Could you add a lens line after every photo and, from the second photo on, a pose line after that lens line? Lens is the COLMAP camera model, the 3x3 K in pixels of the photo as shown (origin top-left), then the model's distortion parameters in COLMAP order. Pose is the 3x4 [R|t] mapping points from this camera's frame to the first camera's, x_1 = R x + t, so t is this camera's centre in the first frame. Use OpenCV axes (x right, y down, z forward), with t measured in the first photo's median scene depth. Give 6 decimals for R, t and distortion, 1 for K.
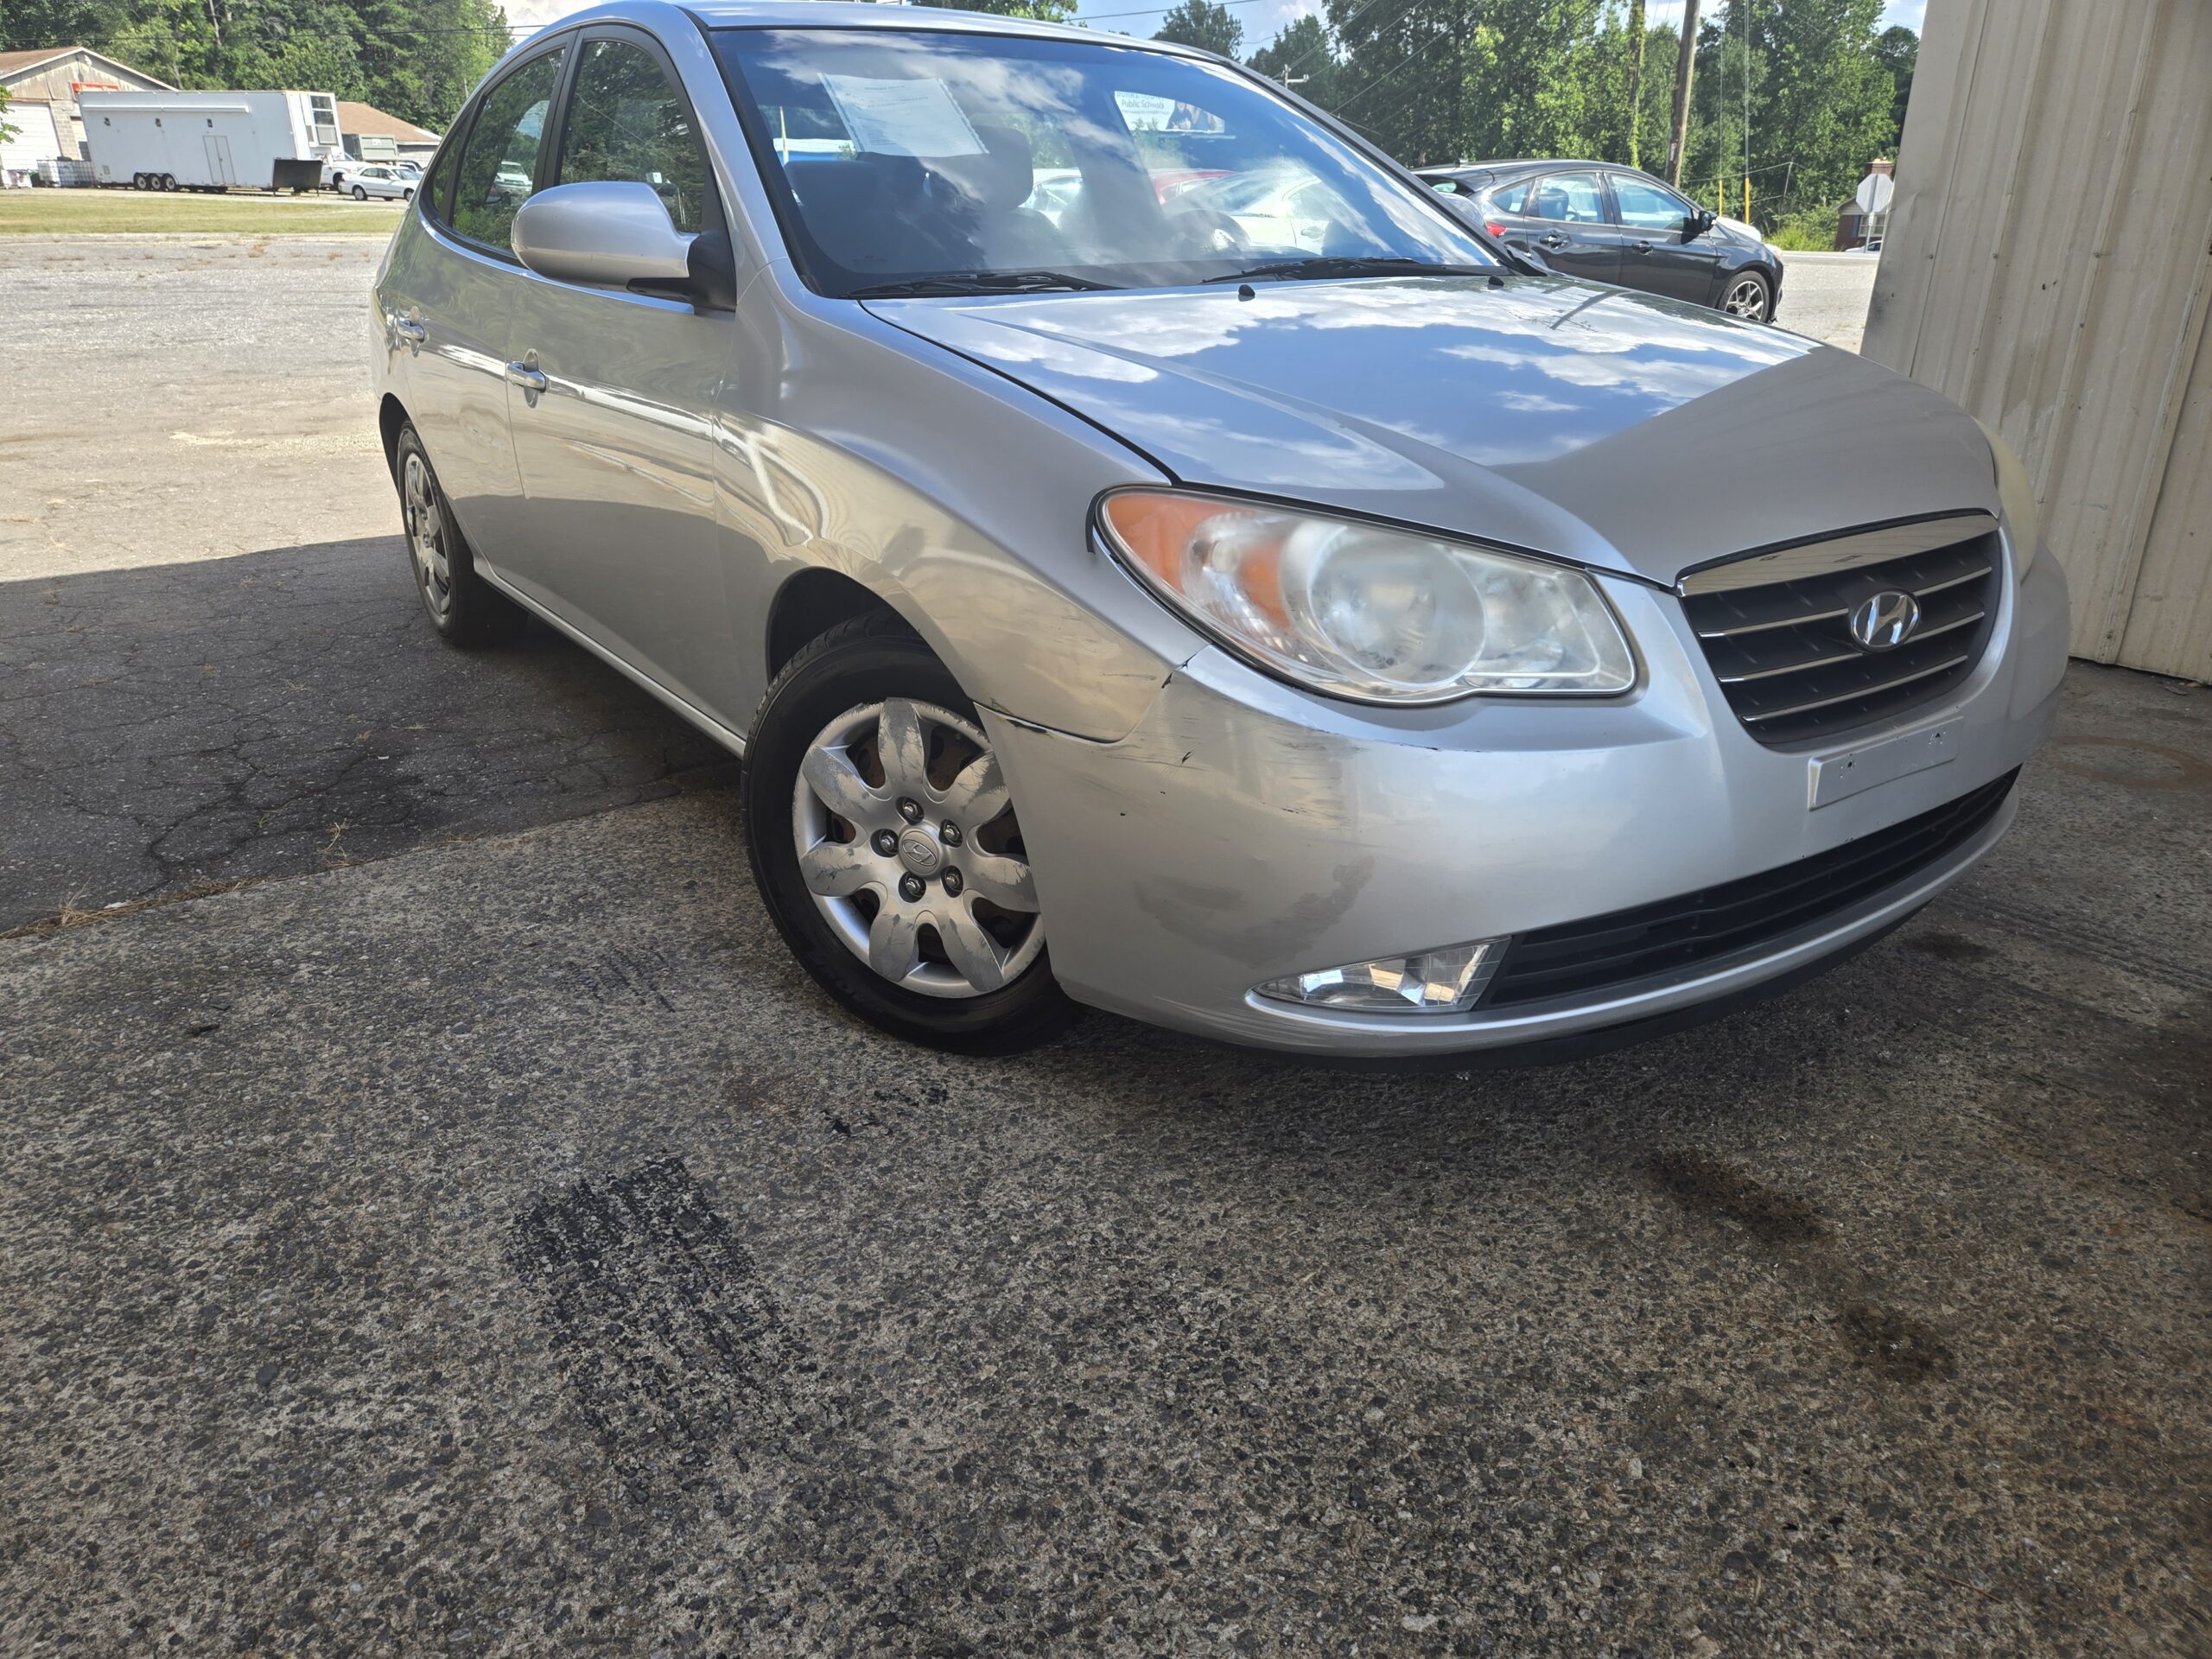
lens RADIAL K [[1472.2, 0, 1097.0], [0, 1472.2, 872.9], [0, 0, 1]] dist [0.065991, -0.055505]
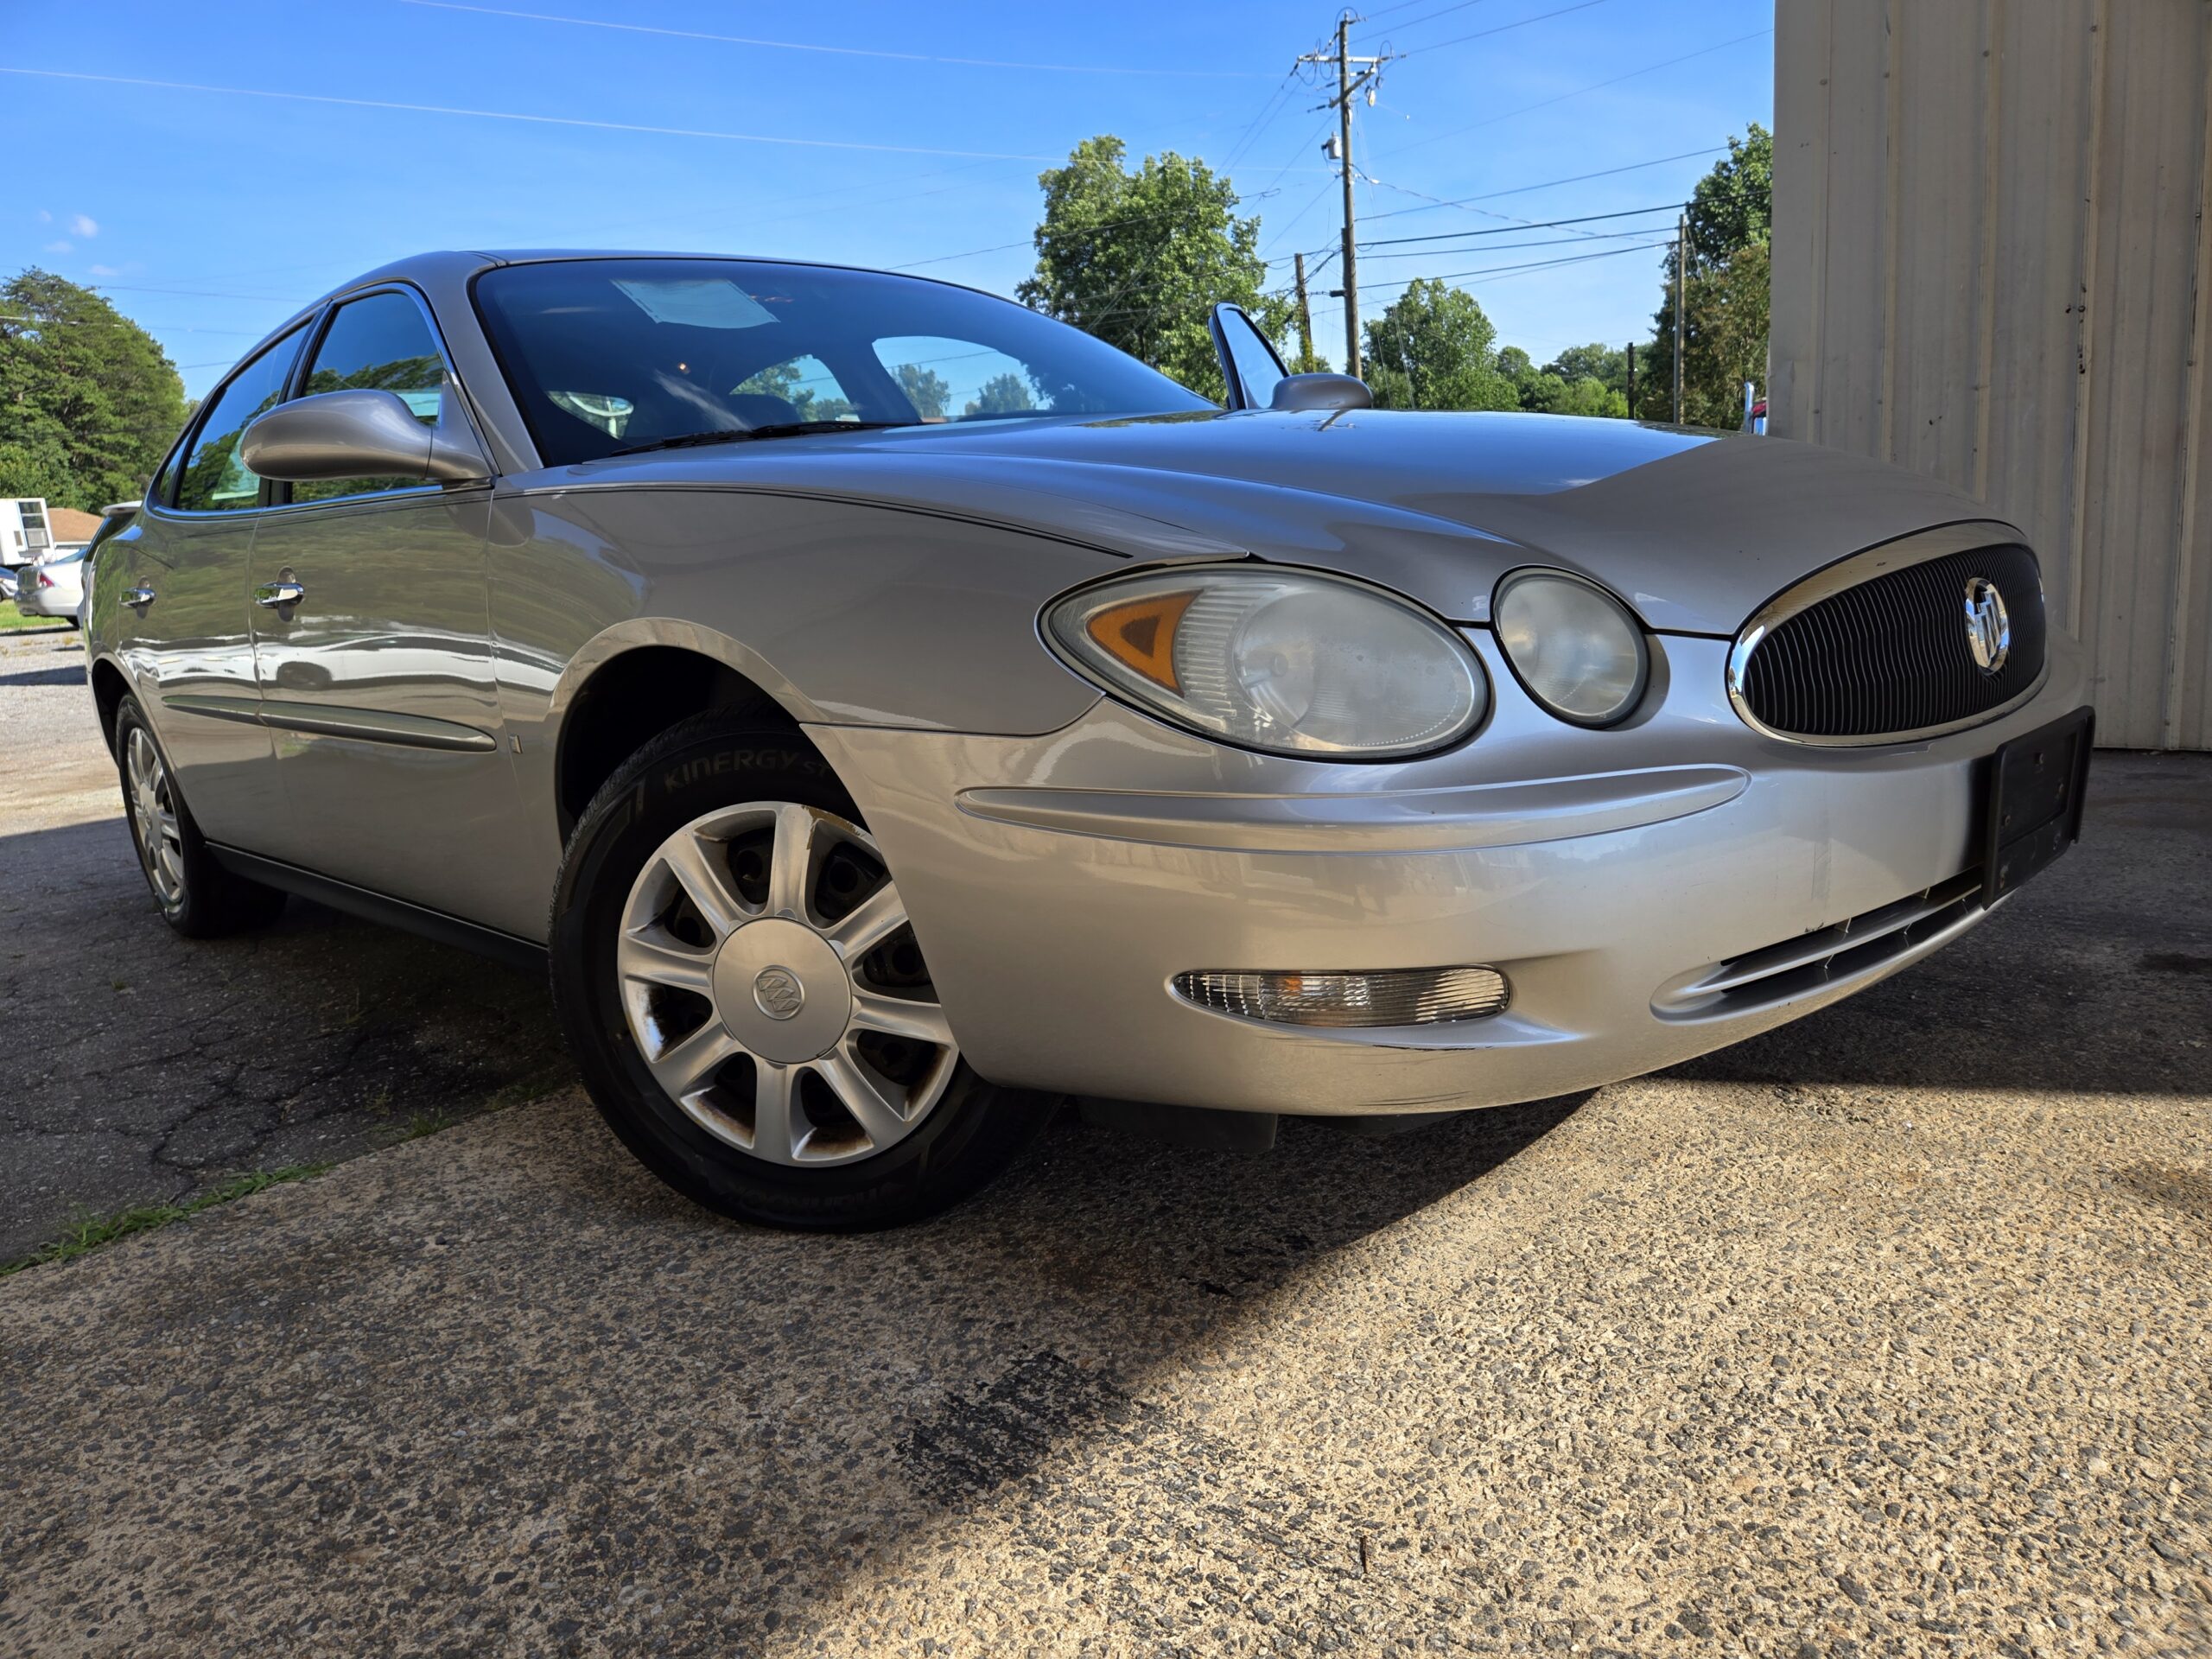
lens RADIAL K [[1480.5, 0, 1105.8], [0, 1480.5, 874.2], [0, 0, 1]] dist [0.067707, -0.062061]
pose [[0.981192, -0.117424, 0.153210, -0.413771], [0.145059, 0.972186, -0.183880, 0.110982], [-0.127356, 0.202646, 0.970935, 0.179358]]
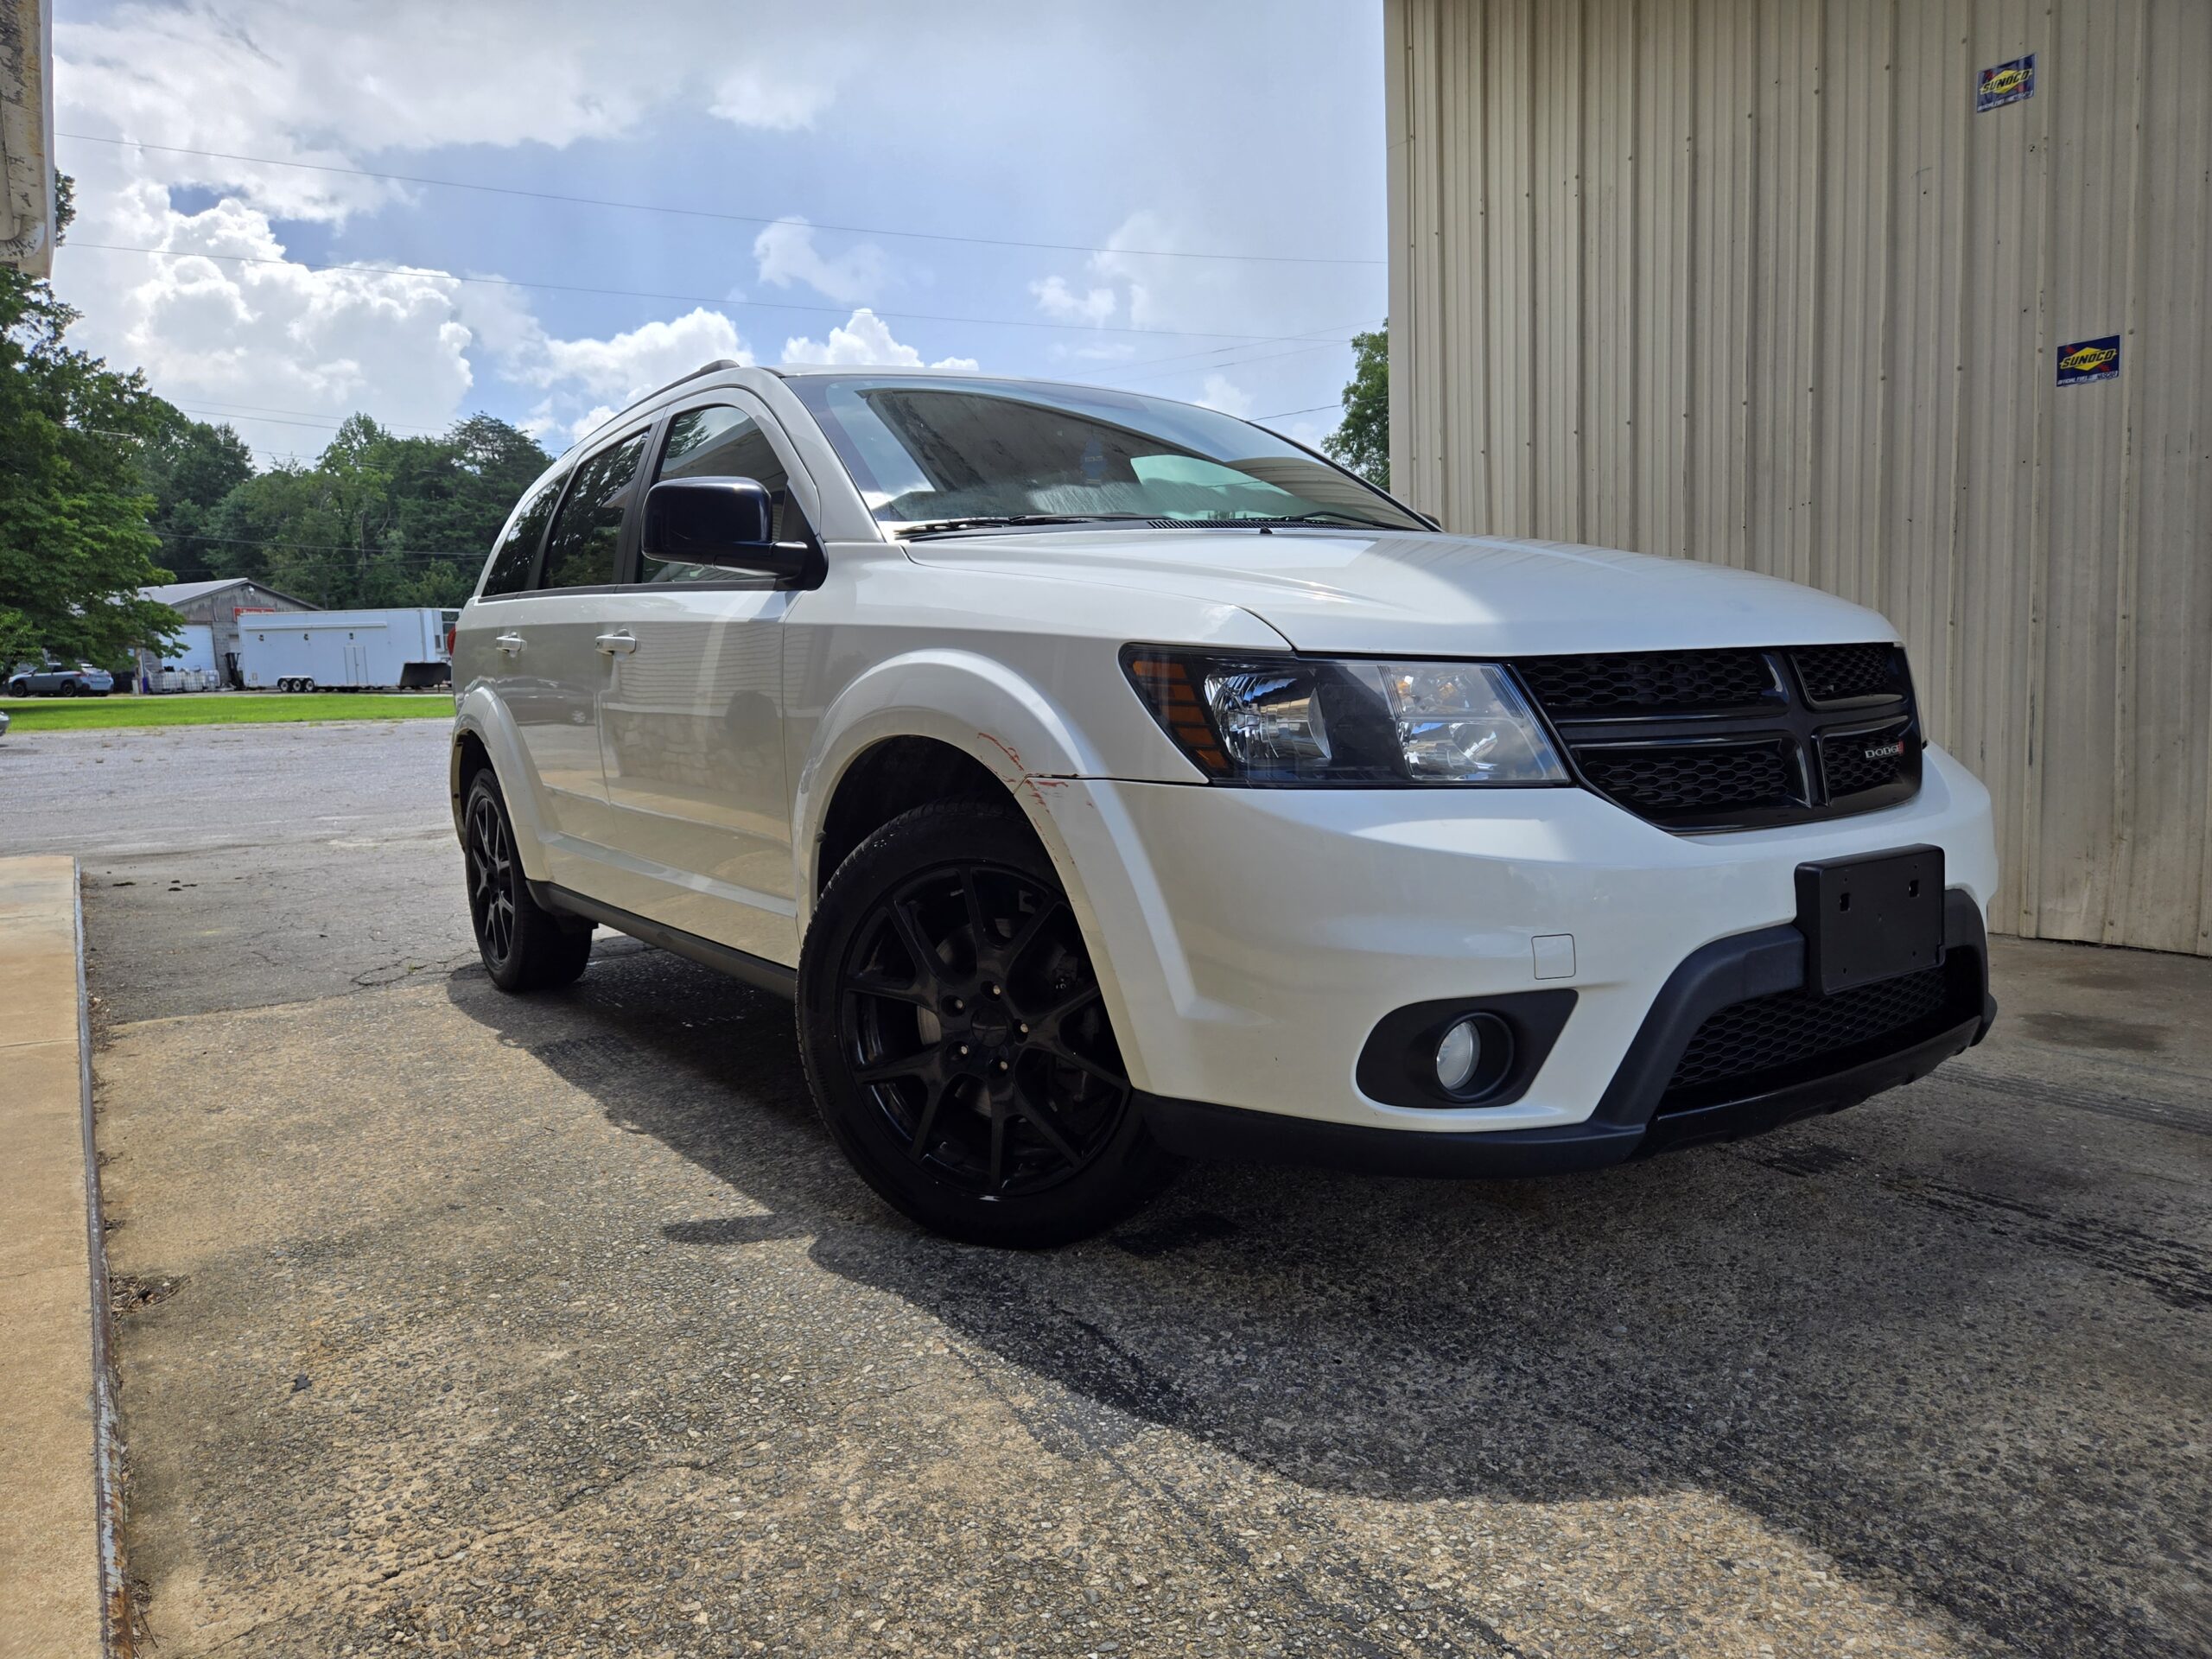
lens RADIAL K [[1471.9, 0, 1116.0], [0, 1471.9, 841.0], [0, 0, 1]] dist [0.071330, -0.061708]
pose [[0.999187, -0.034866, -0.020230, 0.612745], [0.027082, 0.952359, -0.303774, 0.723805], [0.029857, 0.302979, 0.952529, -1.365012]]
